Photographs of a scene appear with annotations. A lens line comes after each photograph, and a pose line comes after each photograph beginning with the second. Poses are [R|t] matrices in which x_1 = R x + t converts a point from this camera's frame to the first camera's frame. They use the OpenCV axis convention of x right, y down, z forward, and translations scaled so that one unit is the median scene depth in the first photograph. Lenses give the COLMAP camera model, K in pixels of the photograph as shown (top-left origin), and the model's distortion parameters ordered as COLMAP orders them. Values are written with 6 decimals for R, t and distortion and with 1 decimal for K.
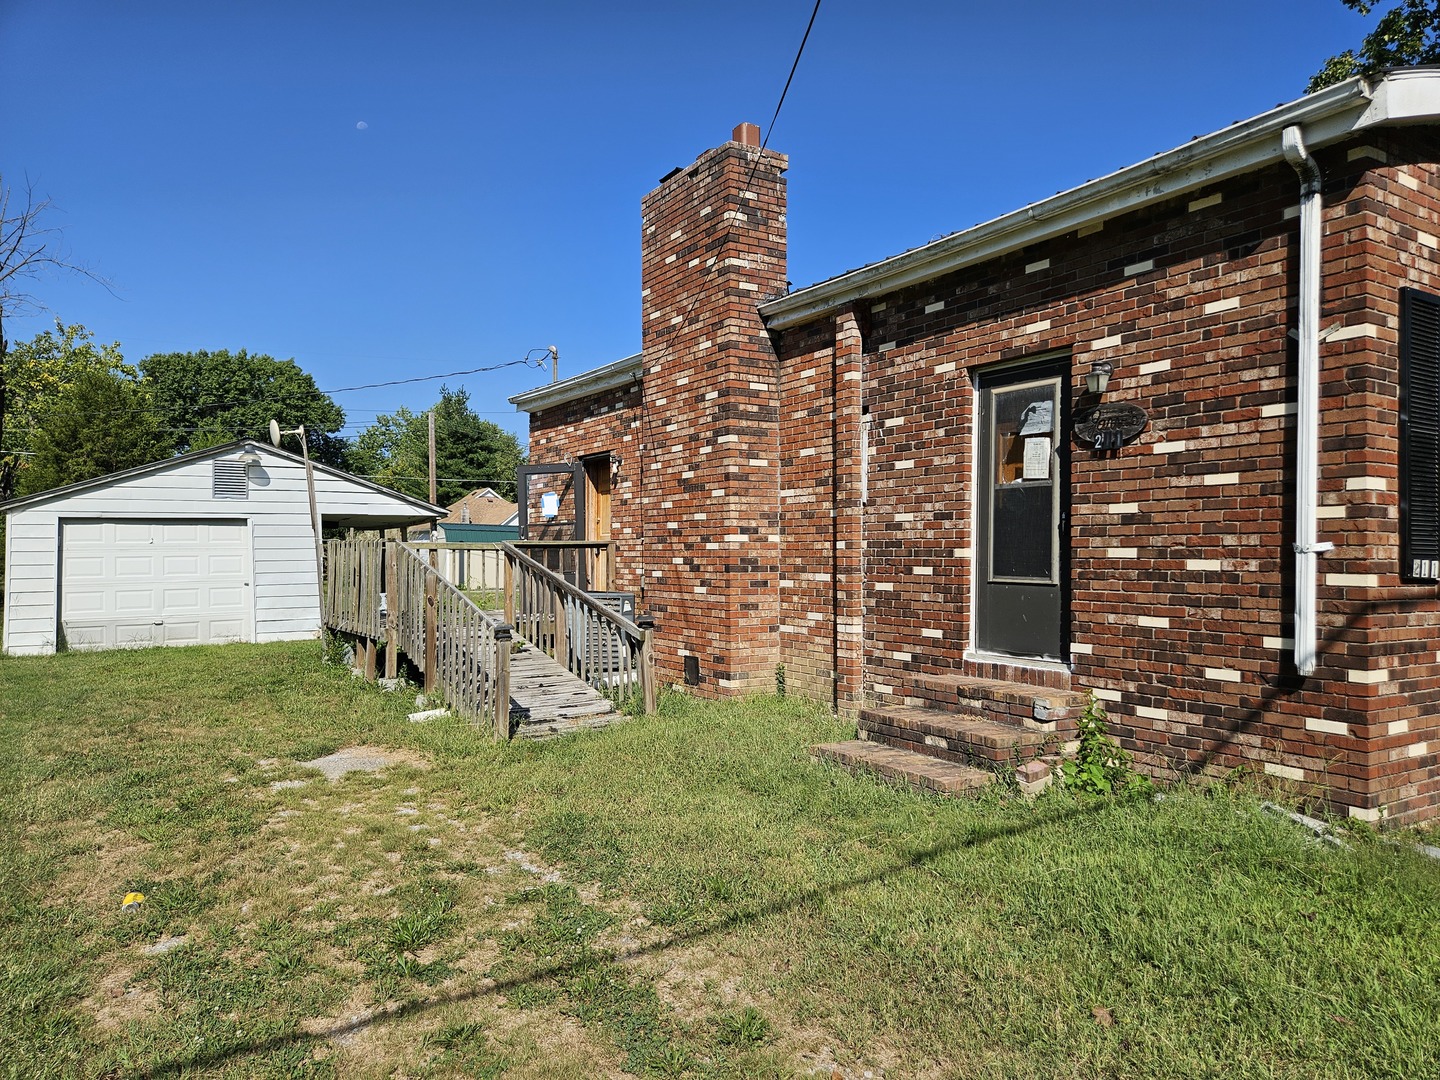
lens RADIAL K [[946.6, 0, 720.0], [0, 946.6, 540.0], [0, 0, 1]] dist [0.083977, -0.076475]
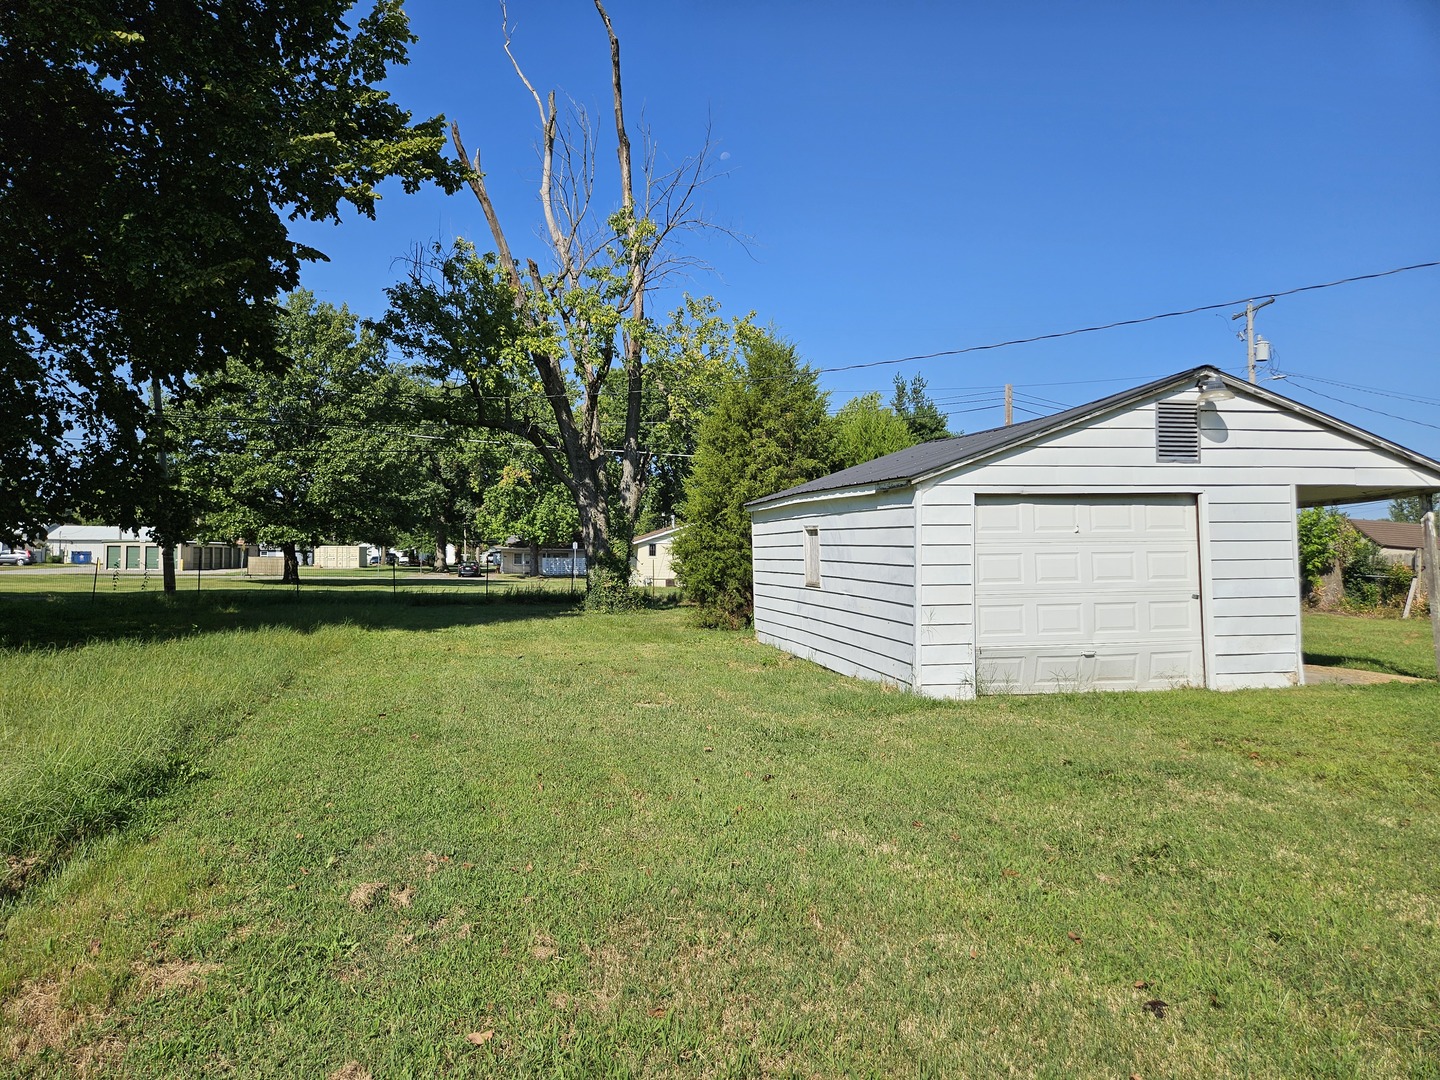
lens RADIAL K [[946.6, 0, 720.0], [0, 946.6, 540.0], [0, 0, 1]] dist [0.083977, -0.076475]
pose [[0.935634, -0.005477, -0.352929, -0.230933], [0.005109, 0.999985, -0.001973, 0.003343], [0.352935, 0.000043, 0.935648, 0.119782]]
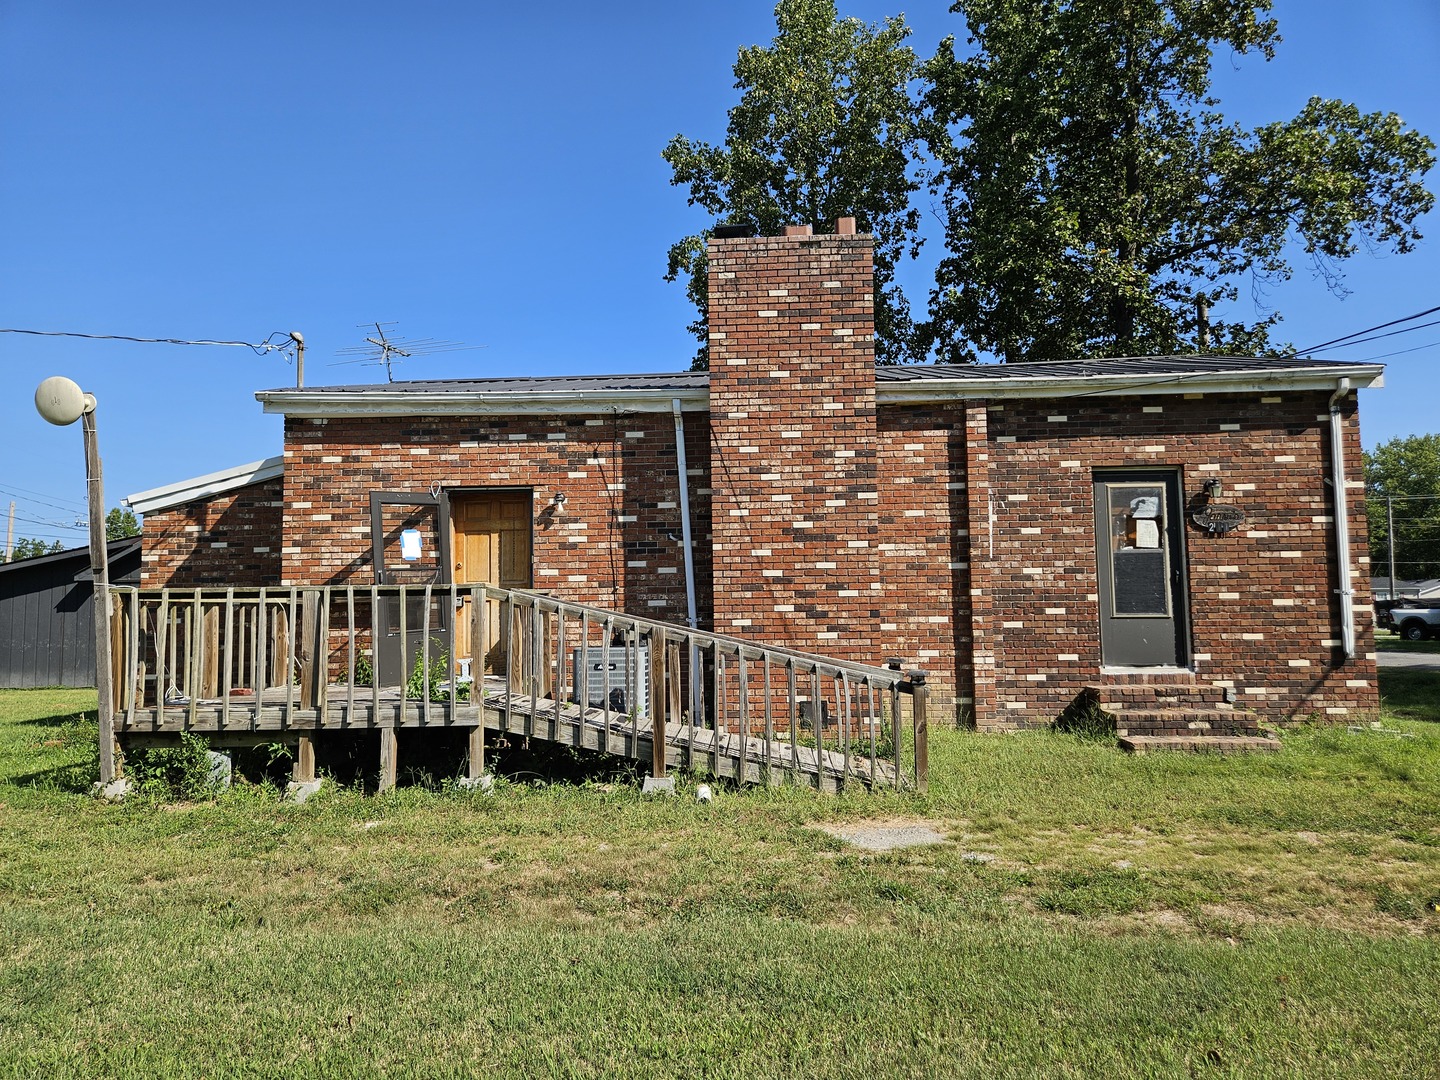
lens RADIAL K [[946.6, 0, 720.0], [0, 946.6, 540.0], [0, 0, 1]] dist [0.083977, -0.076475]
pose [[0.597430, 0.049390, 0.800398, -1.311964], [0.001704, 0.998021, -0.062857, 0.018397], [-0.801919, 0.038917, 0.596164, 0.651568]]
